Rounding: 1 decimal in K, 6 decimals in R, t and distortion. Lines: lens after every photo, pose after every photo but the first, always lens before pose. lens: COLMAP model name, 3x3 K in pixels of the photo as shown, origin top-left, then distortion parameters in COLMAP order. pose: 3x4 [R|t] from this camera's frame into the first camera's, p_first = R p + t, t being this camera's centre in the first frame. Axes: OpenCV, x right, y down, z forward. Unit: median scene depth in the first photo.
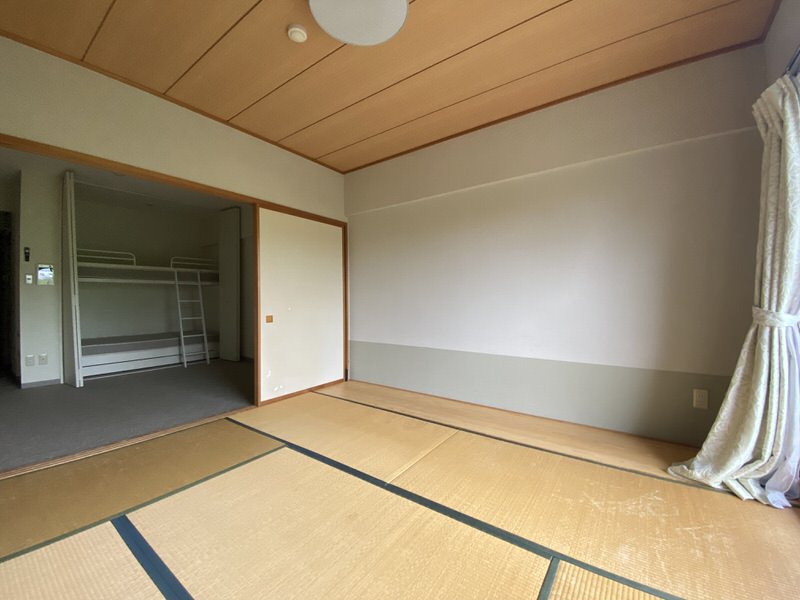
lens RADIAL K [[327.2, 0, 397.4], [0, 327.2, 306.8], [0, 0, 1]] dist [-0.014029, -0.003239]
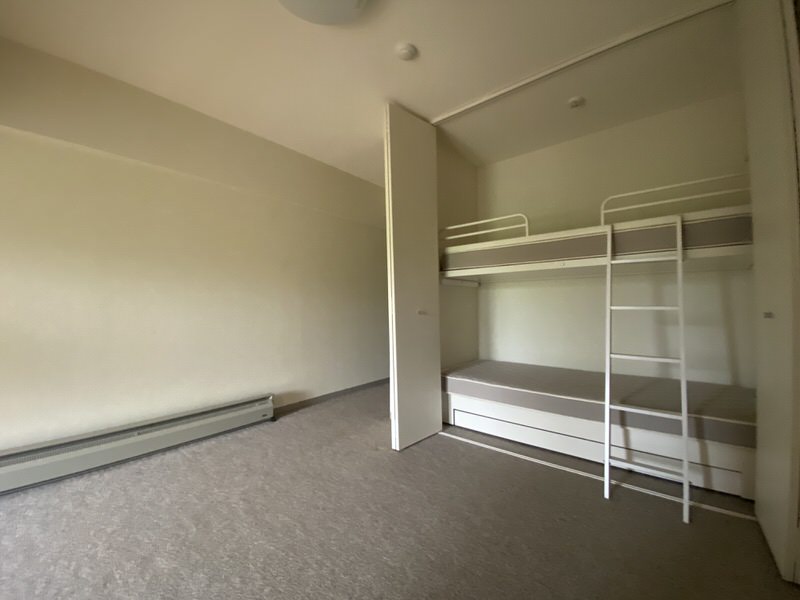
lens RADIAL K [[327.2, 0, 398.7], [0, 327.2, 303.1], [0, 0, 1]] dist [-0.014029, -0.003239]
pose [[-0.081159, 0.005493, -0.996686, -0.260041], [-0.009623, 0.999934, 0.006295, -0.022290], [0.996655, 0.010101, -0.081100, 0.766207]]
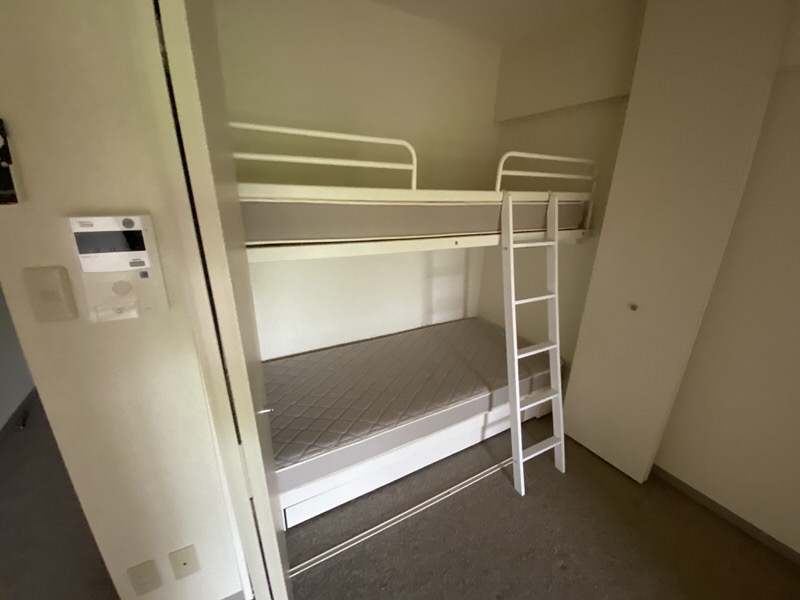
lens RADIAL K [[327.2, 0, 400.4], [0, 327.2, 301.1], [0, 0, 1]] dist [-0.014029, -0.003239]
pose [[0.906470, 0.161539, -0.390150, -0.633492], [-0.041354, 0.953453, 0.298692, -0.109010], [0.420240, -0.254621, 0.870957, 0.659690]]
